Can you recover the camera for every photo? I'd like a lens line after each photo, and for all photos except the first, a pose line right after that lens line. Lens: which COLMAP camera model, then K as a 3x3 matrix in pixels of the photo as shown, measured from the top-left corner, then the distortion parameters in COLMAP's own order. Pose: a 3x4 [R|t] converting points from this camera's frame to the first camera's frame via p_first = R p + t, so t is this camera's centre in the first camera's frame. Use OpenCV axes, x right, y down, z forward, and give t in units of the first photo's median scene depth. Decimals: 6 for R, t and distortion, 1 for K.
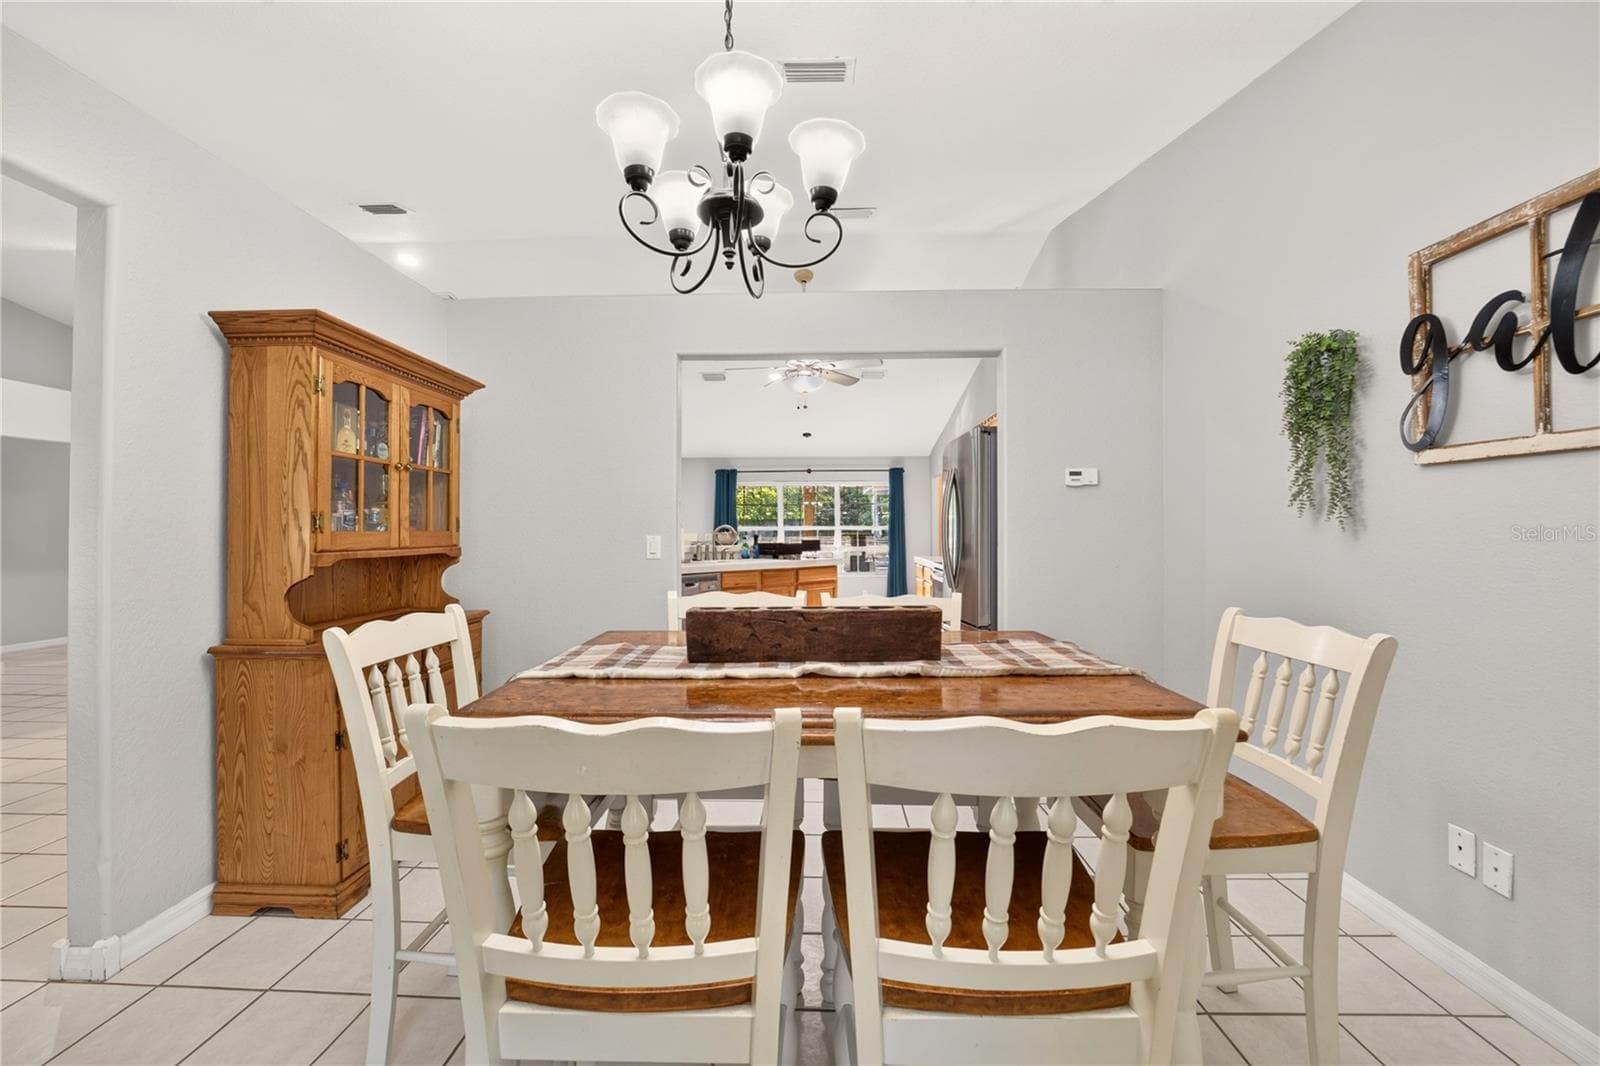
lens RADIAL K [[623.6, 0, 800.6], [0, 623.6, 526.9], [0, 0, 1]] dist [-0.038899, 0.010518]
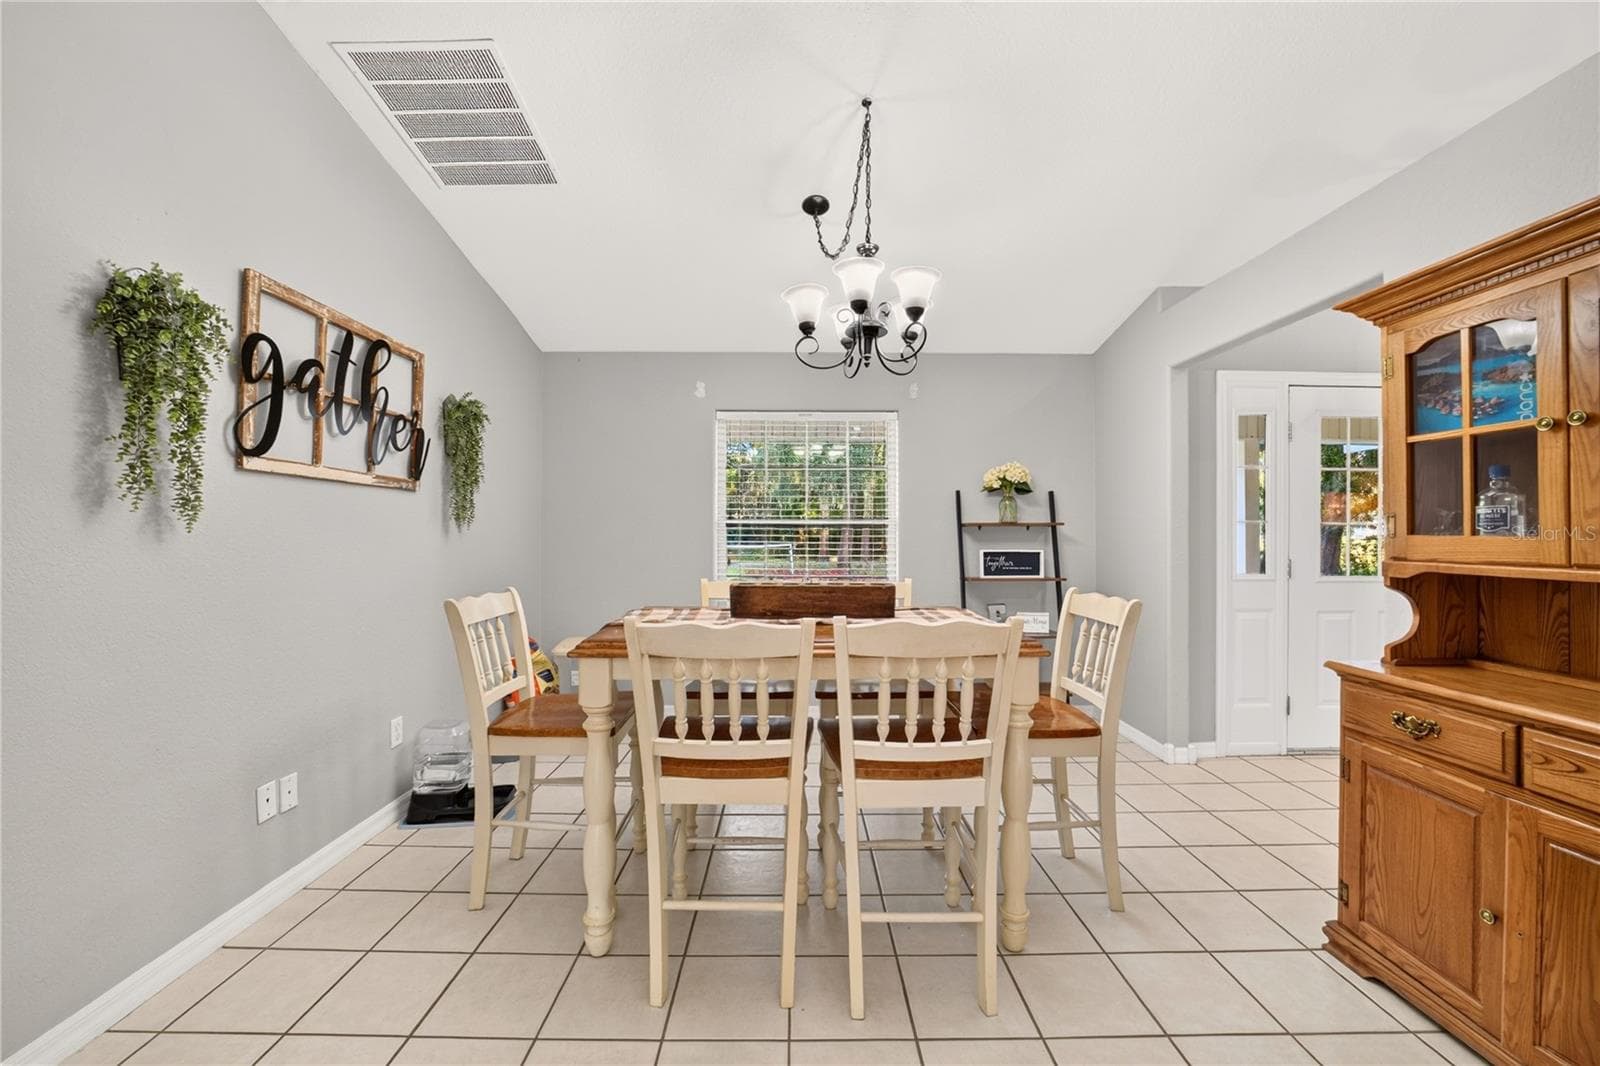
lens RADIAL K [[623.6, 0, 800.6], [0, 623.6, 526.9], [0, 0, 1]] dist [-0.038899, 0.010518]
pose [[-0.999428, -0.003662, -0.033623, 0.099917], [-0.003046, 0.999827, -0.018360, 0.016998], [0.033685, -0.018247, -0.999266, 2.361786]]
